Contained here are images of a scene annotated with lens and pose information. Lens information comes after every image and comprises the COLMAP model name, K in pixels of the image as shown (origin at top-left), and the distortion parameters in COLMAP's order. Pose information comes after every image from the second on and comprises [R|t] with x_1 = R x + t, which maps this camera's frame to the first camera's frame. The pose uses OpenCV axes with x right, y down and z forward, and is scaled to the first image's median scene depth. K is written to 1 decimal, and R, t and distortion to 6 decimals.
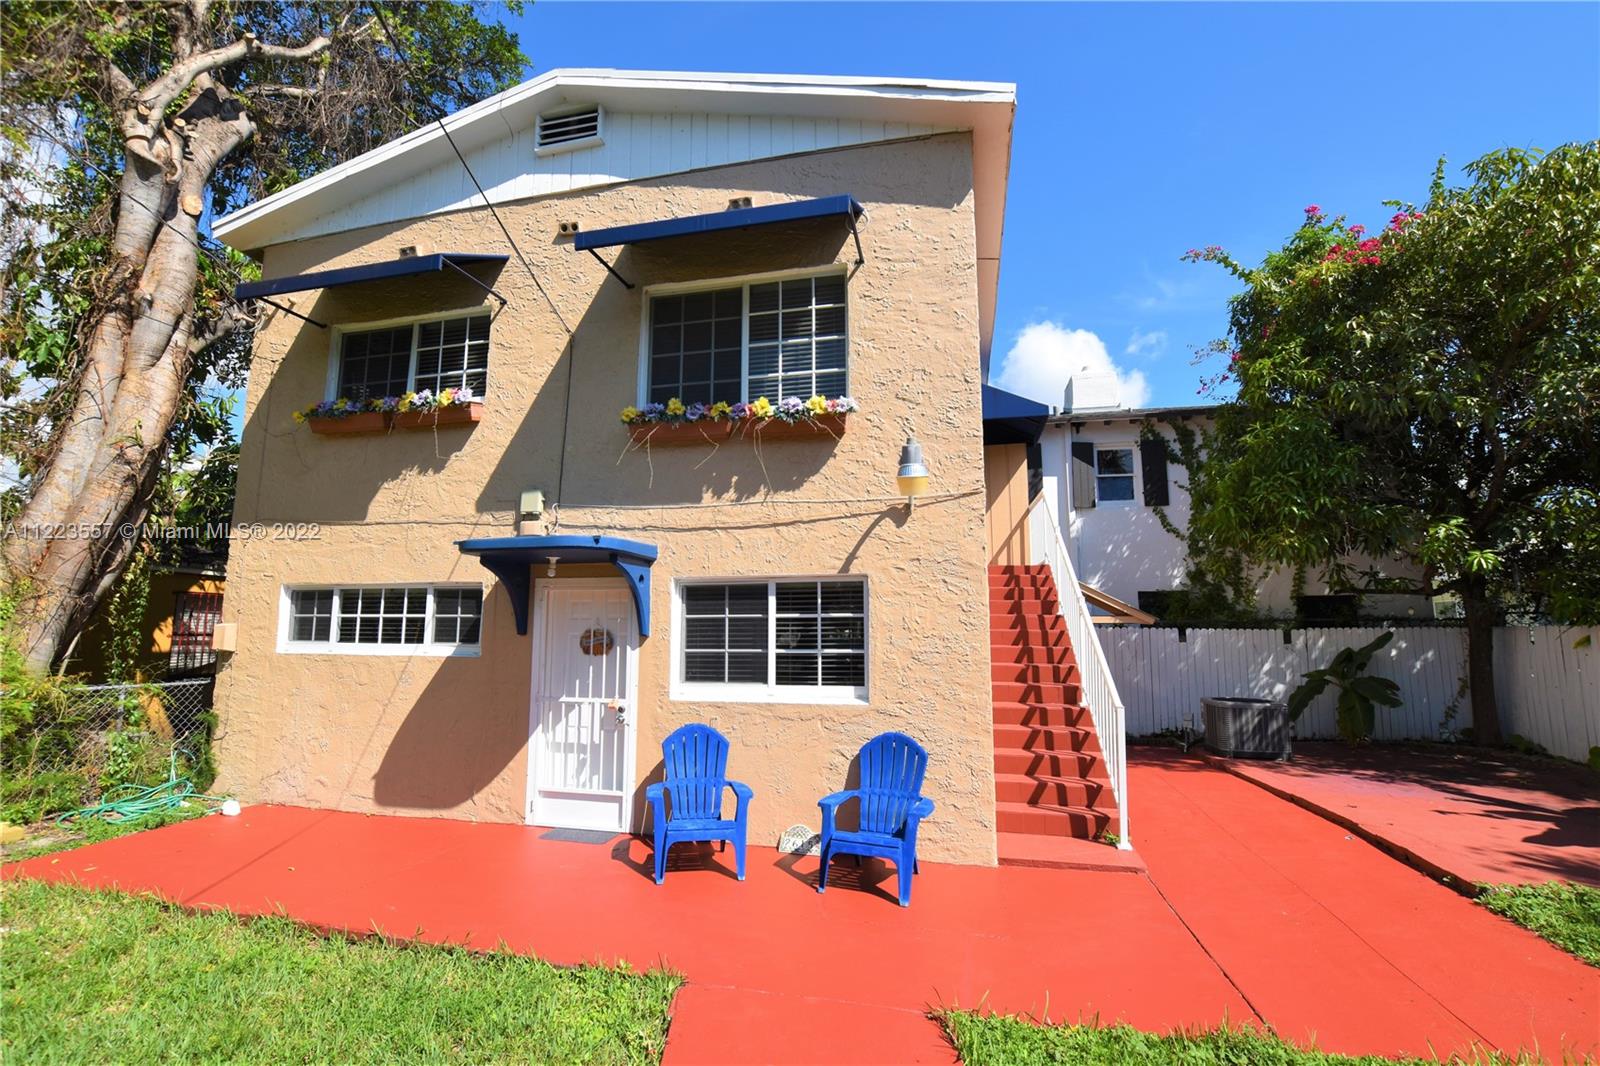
lens RADIAL K [[706.9, 0, 794.9], [0, 706.9, 535.6], [0, 0, 1]] dist [-0.040126, 0.008639]
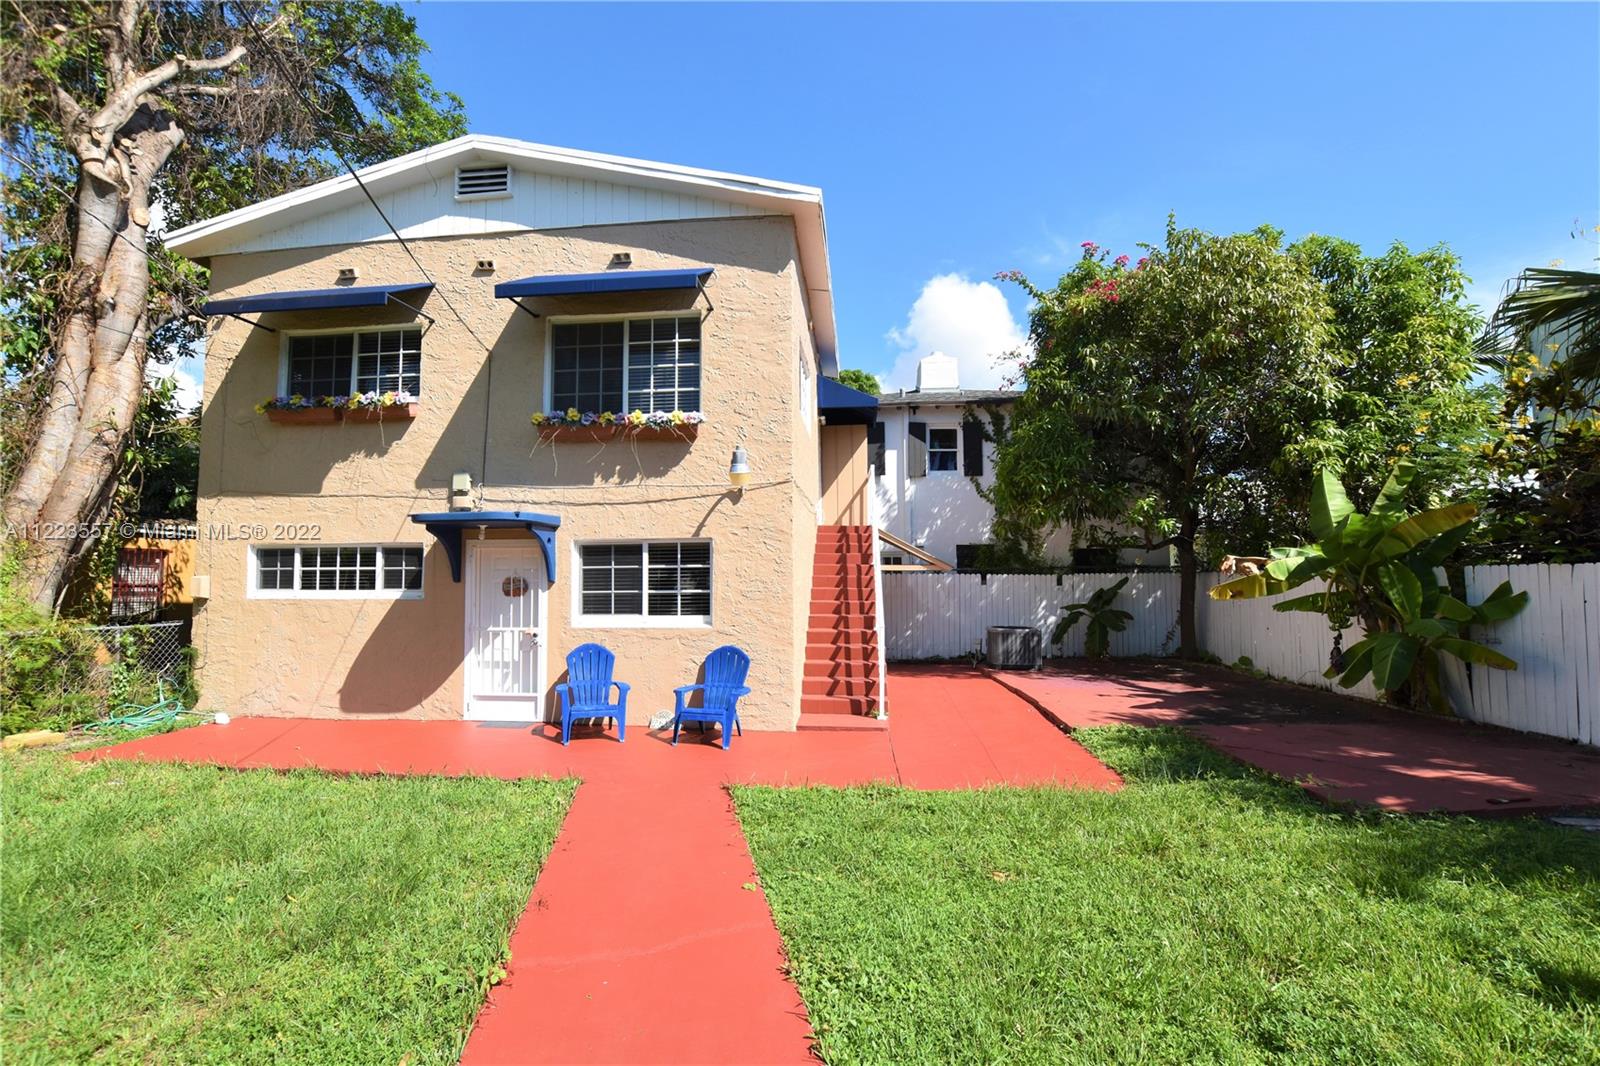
lens RADIAL K [[706.9, 0, 794.9], [0, 706.9, 535.6], [0, 0, 1]] dist [-0.040126, 0.008639]
pose [[0.990692, 0.000083, 0.136120, 0.062001], [-0.010182, 0.997243, 0.073498, -0.047417], [-0.135739, -0.074200, 0.987962, -0.367317]]
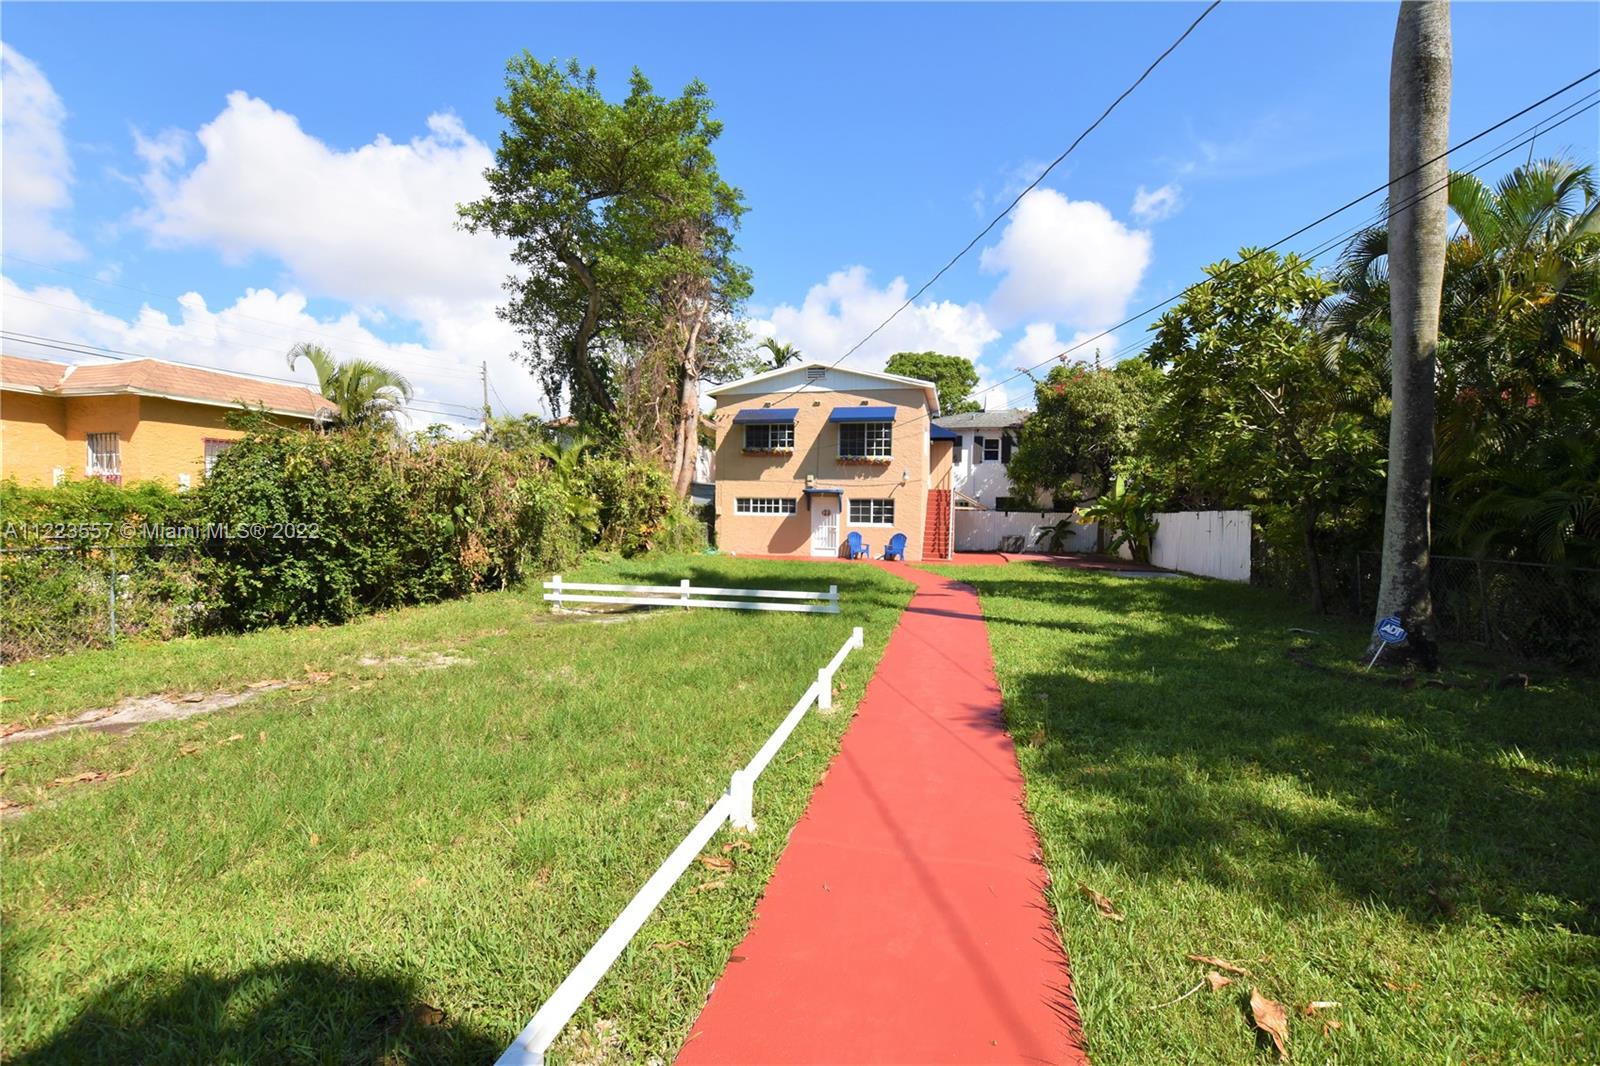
lens RADIAL K [[706.9, 0, 794.9], [0, 706.9, 535.6], [0, 0, 1]] dist [-0.040126, 0.008639]
pose [[0.999913, 0.012849, -0.003101, -0.422131], [-0.012135, 0.985367, 0.170012, -0.381384], [0.005241, -0.169959, 0.985437, -2.833835]]
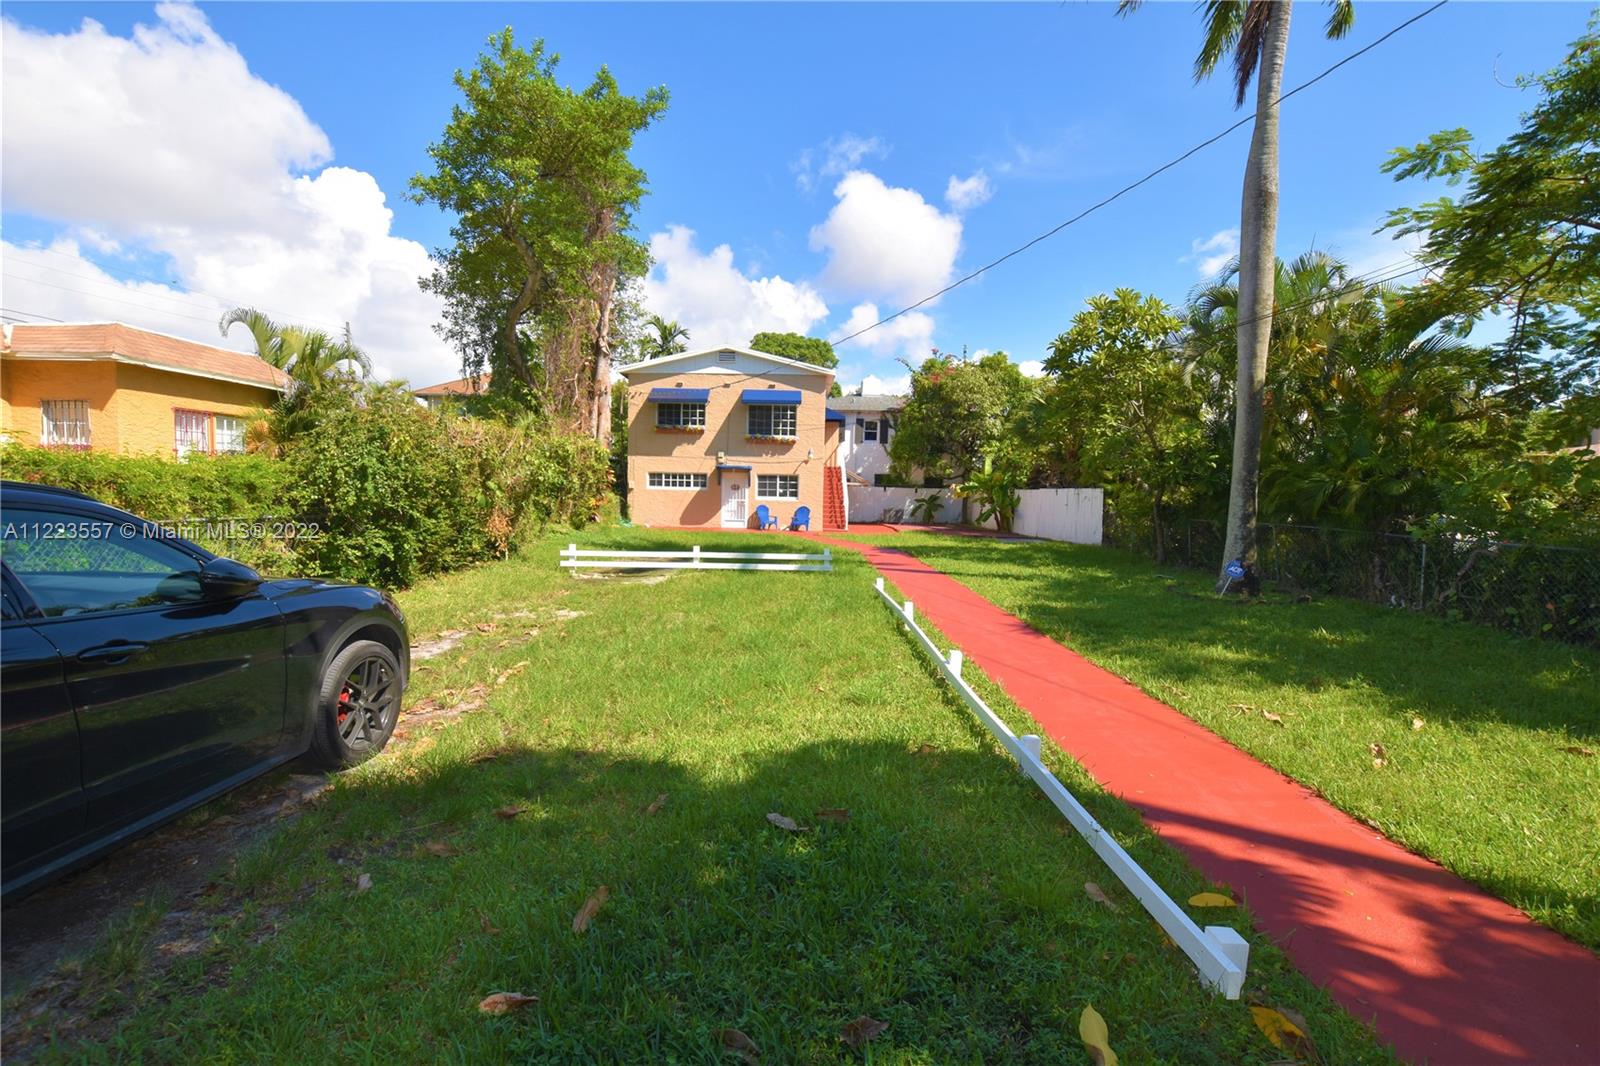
lens RADIAL K [[706.9, 0, 794.9], [0, 706.9, 535.6], [0, 0, 1]] dist [-0.040126, 0.008639]
pose [[0.973844, 0.003769, 0.227187, -0.861528], [-0.050344, 0.978590, 0.199565, -0.418822], [-0.221571, -0.205783, 0.953184, -3.106841]]
